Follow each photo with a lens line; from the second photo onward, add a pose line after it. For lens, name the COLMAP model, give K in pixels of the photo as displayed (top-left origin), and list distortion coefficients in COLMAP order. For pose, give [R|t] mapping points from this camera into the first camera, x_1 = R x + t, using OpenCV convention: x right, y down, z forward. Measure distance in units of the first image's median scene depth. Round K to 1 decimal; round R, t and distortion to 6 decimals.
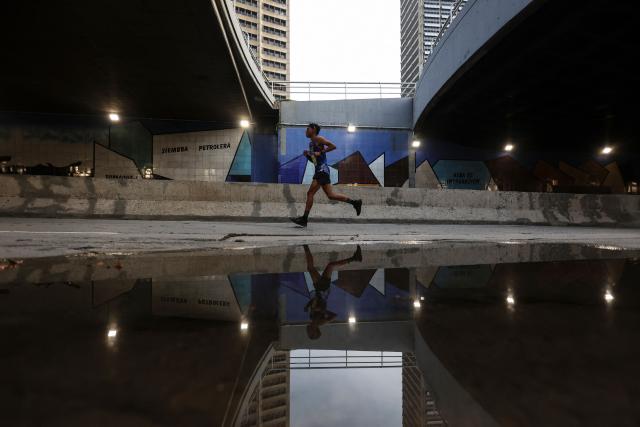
lens RADIAL K [[372.9, 0, 296.8], [0, 372.9, 213.5], [0, 0, 1]] dist [-0.003824, 0.000284]
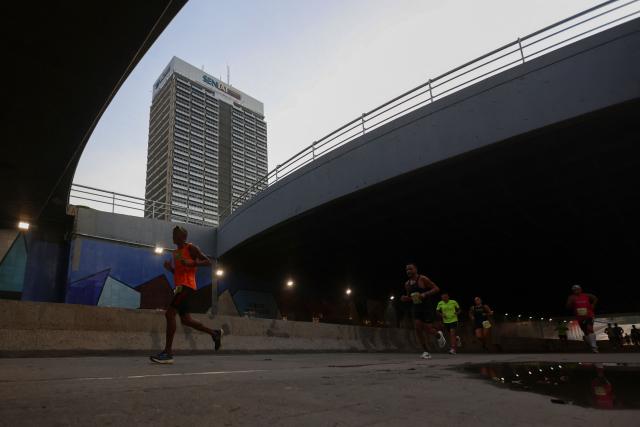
lens RADIAL K [[435.1, 0, 254.6], [0, 435.1, 214.5], [0, 0, 1]] dist [-0.004708, 0.000066]
pose [[0.776672, 0.169379, 0.606706, -0.412771], [0.006913, 0.960819, -0.277089, -0.008458], [-0.629868, 0.219401, 0.745070, 0.009355]]
